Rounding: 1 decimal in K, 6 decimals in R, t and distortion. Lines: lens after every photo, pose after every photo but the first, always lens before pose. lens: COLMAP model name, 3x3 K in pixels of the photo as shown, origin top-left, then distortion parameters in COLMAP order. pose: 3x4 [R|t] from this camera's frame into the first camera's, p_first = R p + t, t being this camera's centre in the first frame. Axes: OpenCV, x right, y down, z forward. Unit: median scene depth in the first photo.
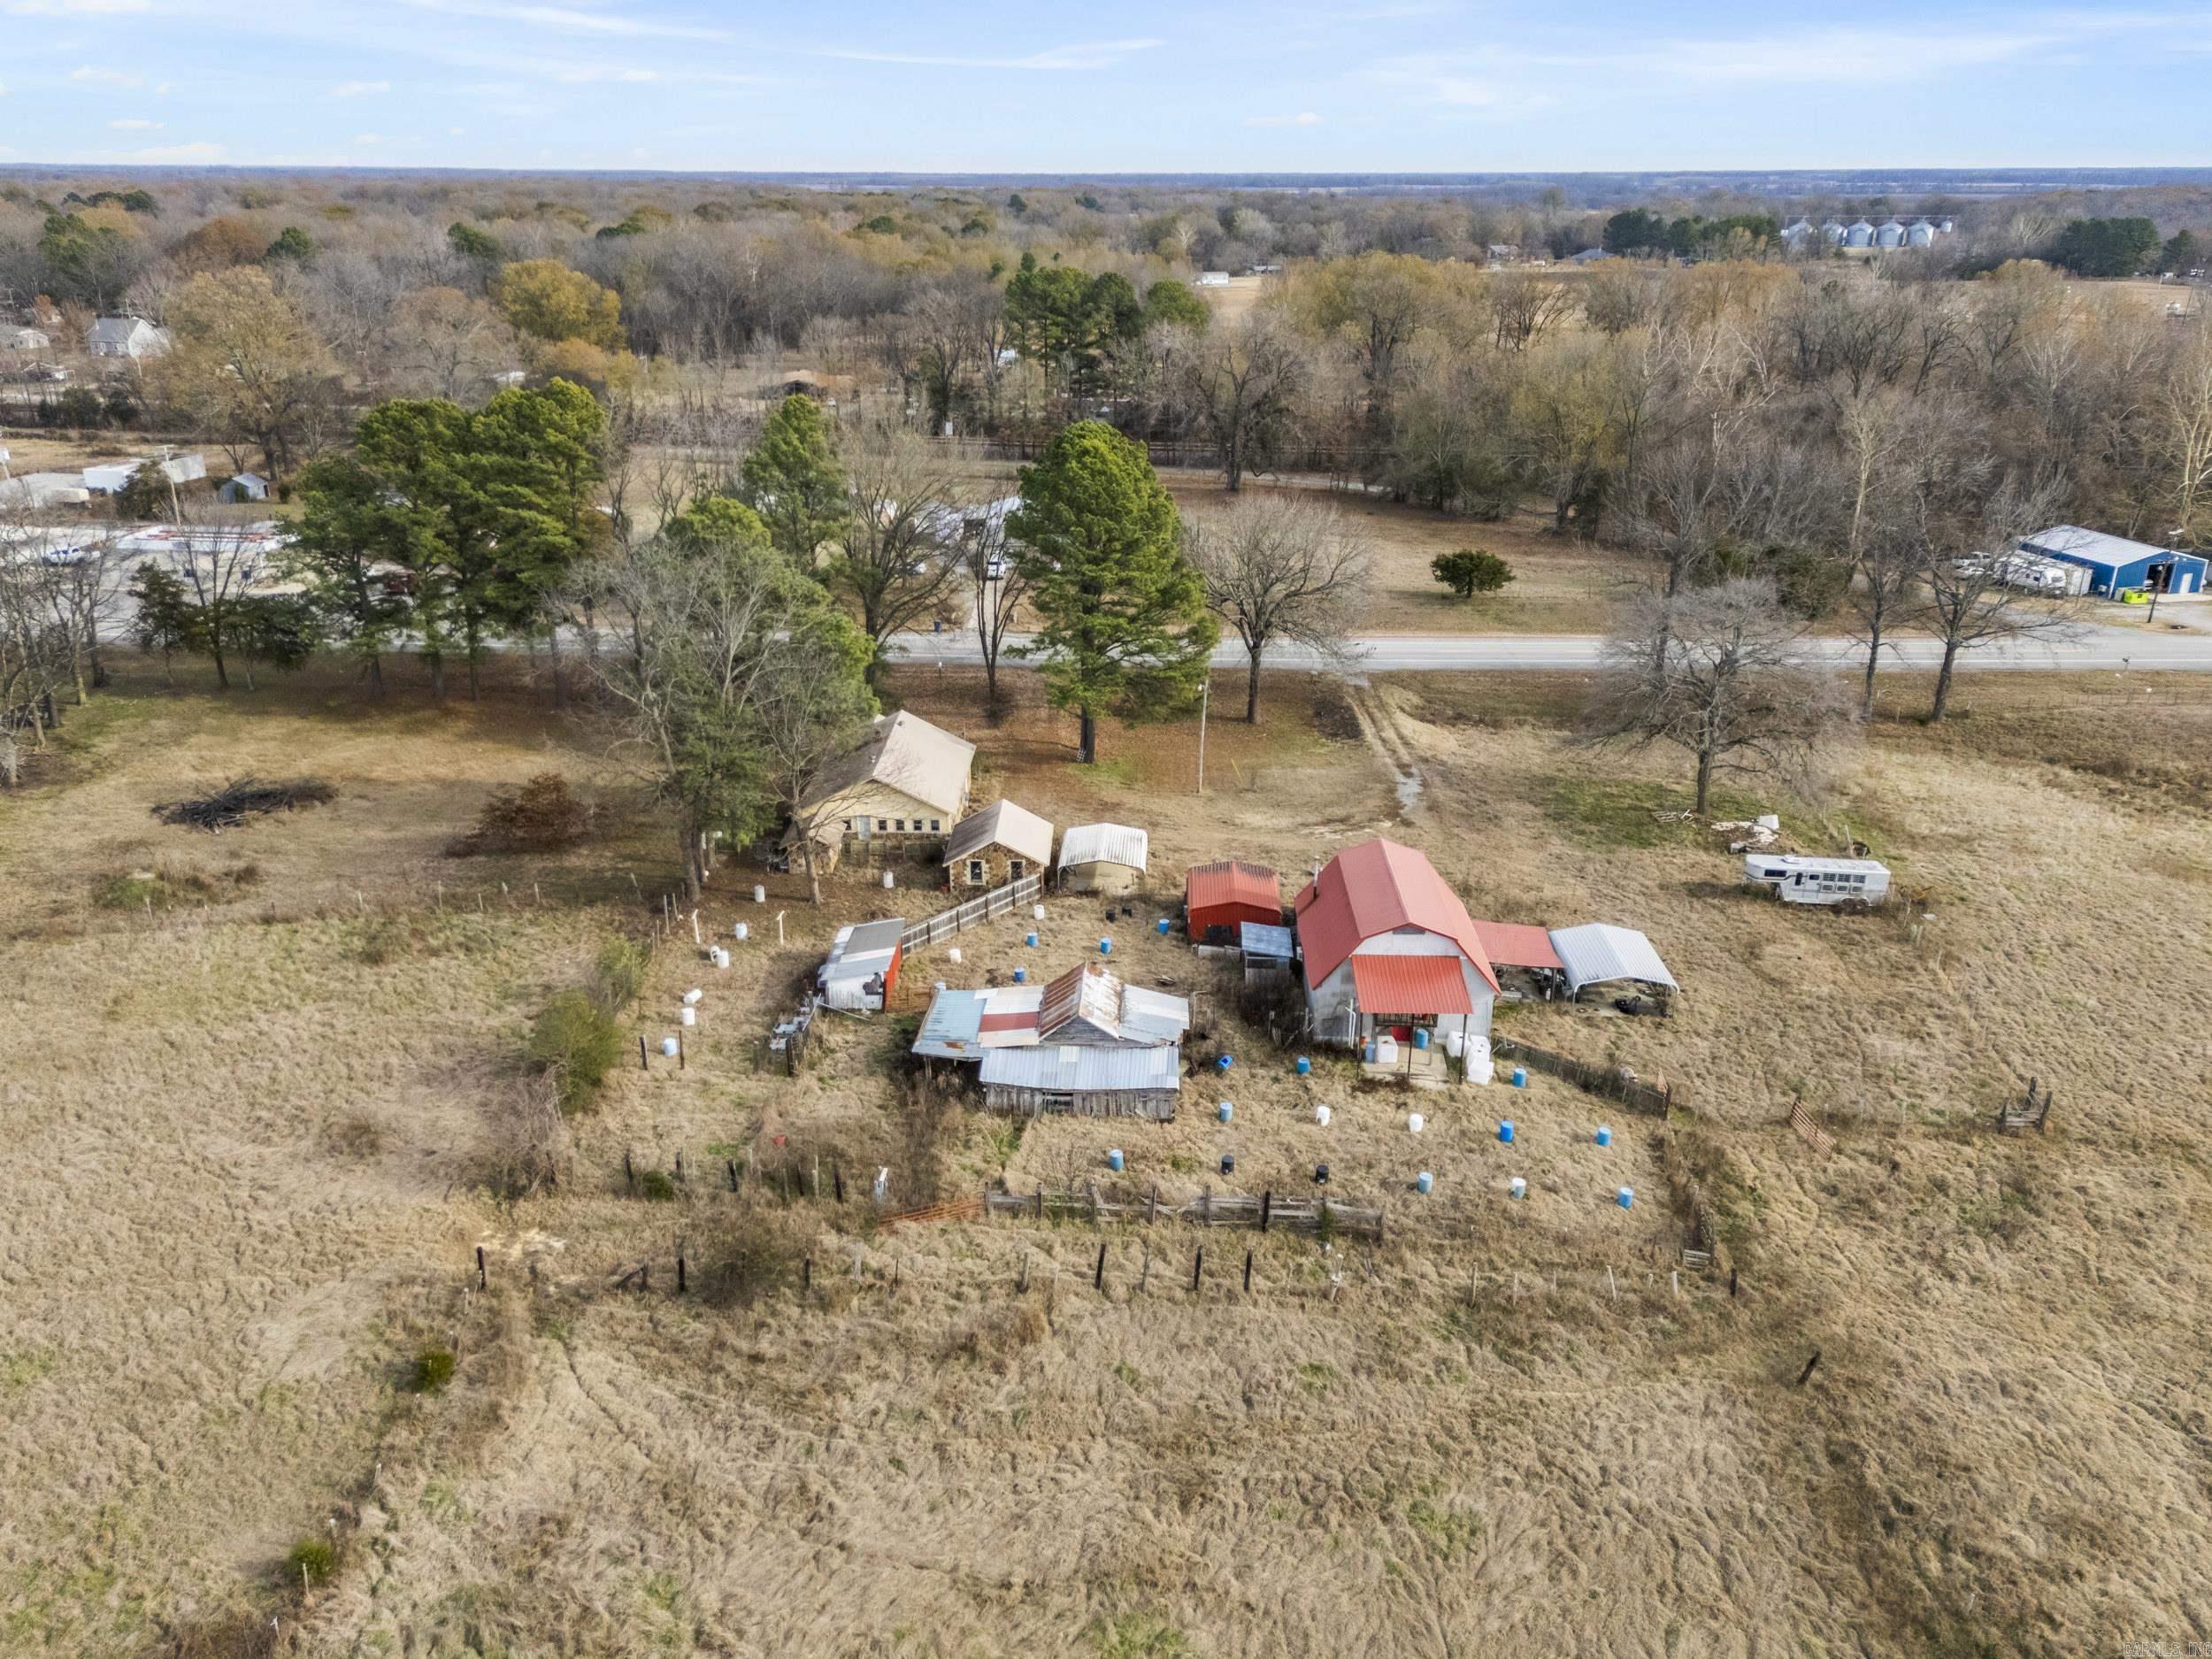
lens RADIAL K [[1627.8, 0, 1111.5], [0, 1627.8, 826.5], [0, 0, 1]] dist [0.065682, -0.054442]
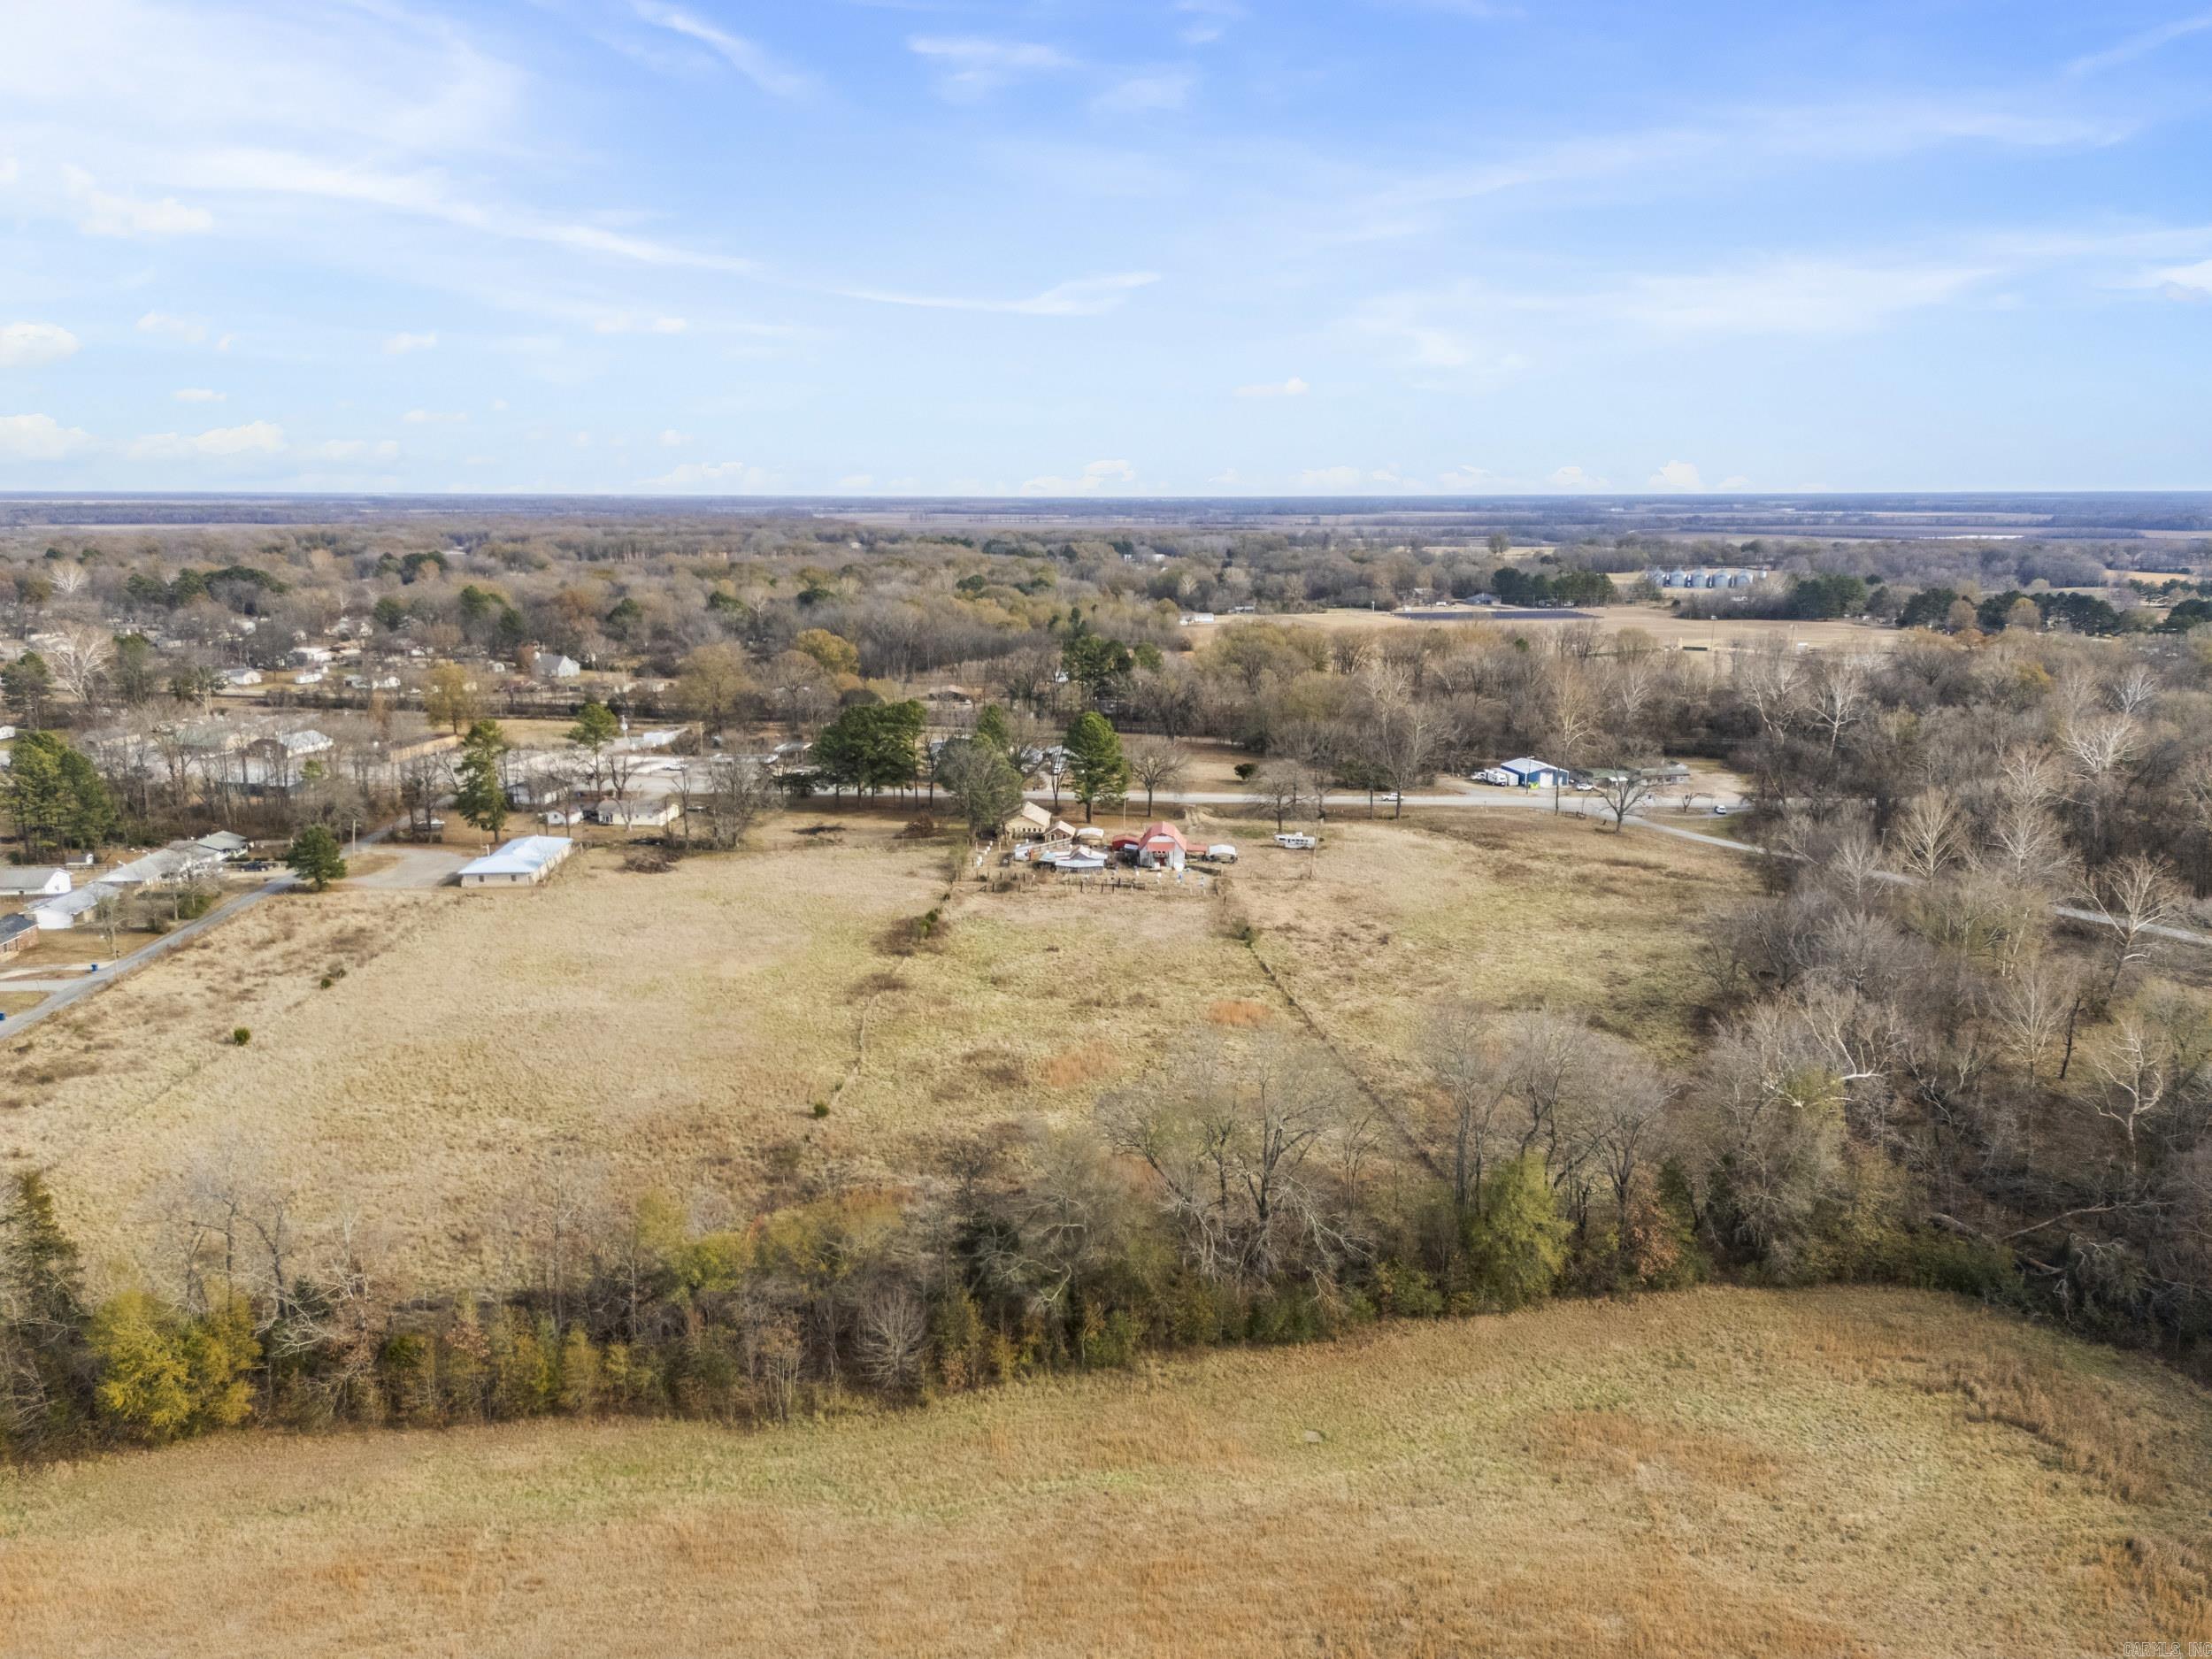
lens RADIAL K [[1627.8, 0, 1103.9], [0, 1627.8, 830.9], [0, 0, 1]] dist [0.065682, -0.054442]
pose [[0.999432, 0.002986, -0.033553, 0.084281], [-0.008615, 0.985590, -0.168931, 0.354053], [0.032565, 0.169124, 0.985057, -1.432609]]
